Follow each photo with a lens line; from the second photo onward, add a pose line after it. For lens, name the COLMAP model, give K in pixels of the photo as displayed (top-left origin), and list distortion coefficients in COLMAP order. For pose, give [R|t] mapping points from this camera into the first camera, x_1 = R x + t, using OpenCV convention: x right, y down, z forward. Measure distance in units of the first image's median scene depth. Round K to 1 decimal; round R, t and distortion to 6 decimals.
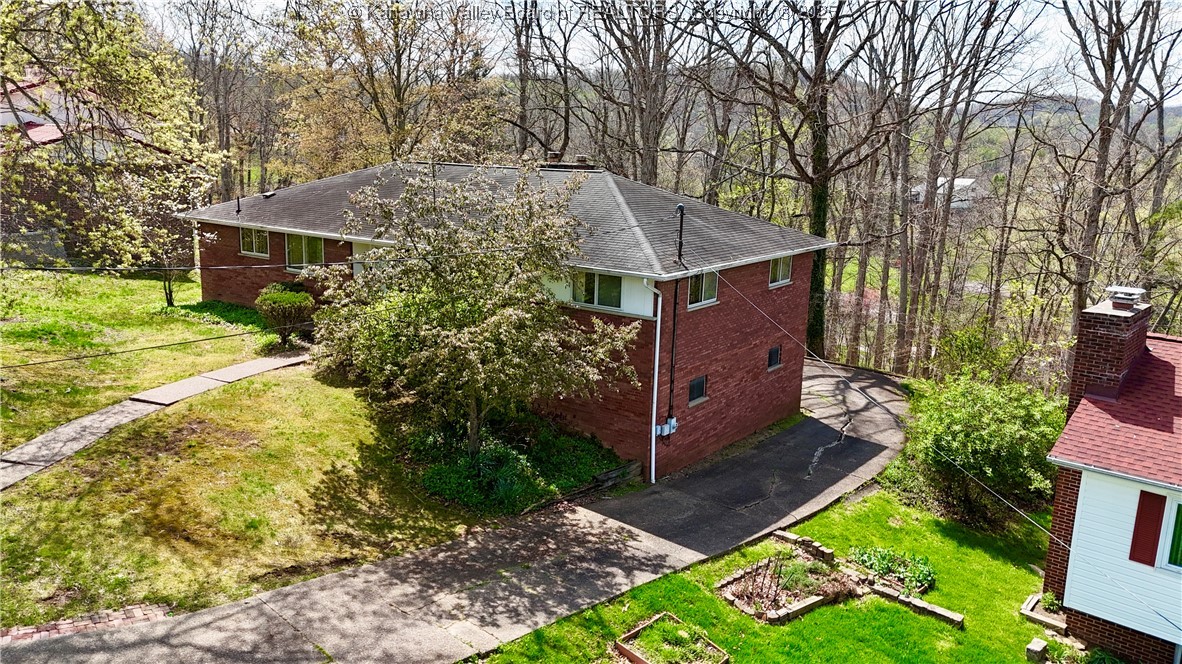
lens RADIAL K [[869.0, 0, 591.7], [0, 869.0, 336.0], [0, 0, 1]] dist [0.080955, -0.086788]
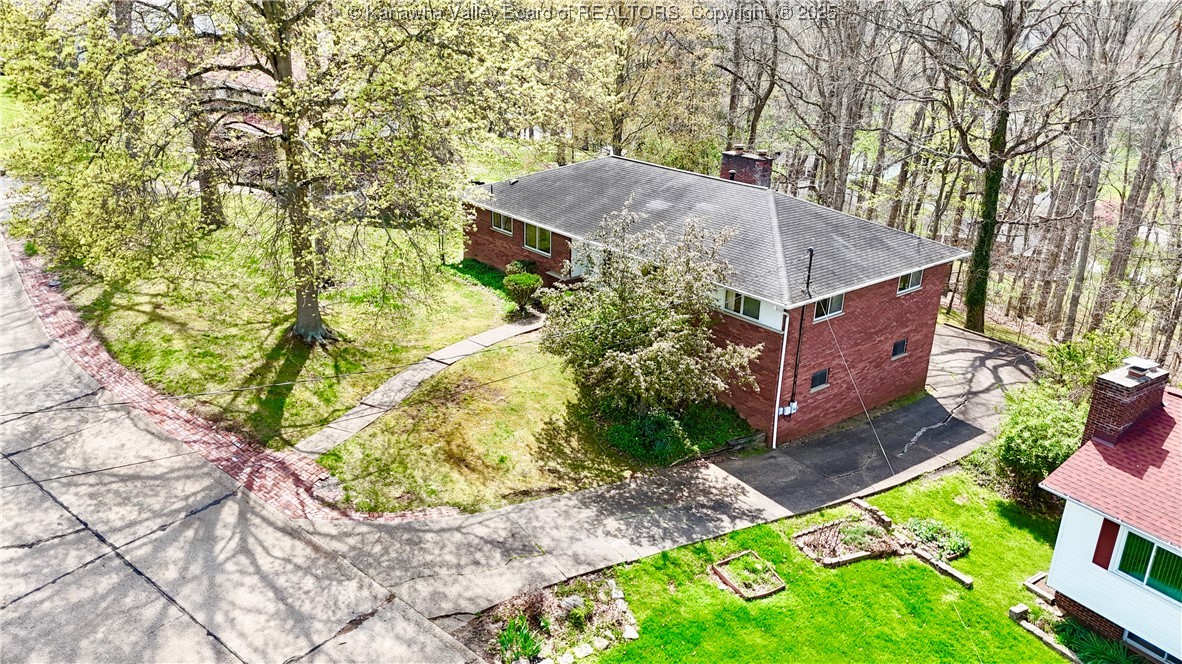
lens RADIAL K [[869.0, 0, 591.7], [0, 869.0, 333.8], [0, 0, 1]] dist [0.080955, -0.086788]
pose [[0.968122, 0.088639, -0.234269, 0.119153], [-0.054374, 0.987359, 0.148882, -0.235478], [0.244505, -0.131398, 0.960704, -0.428618]]
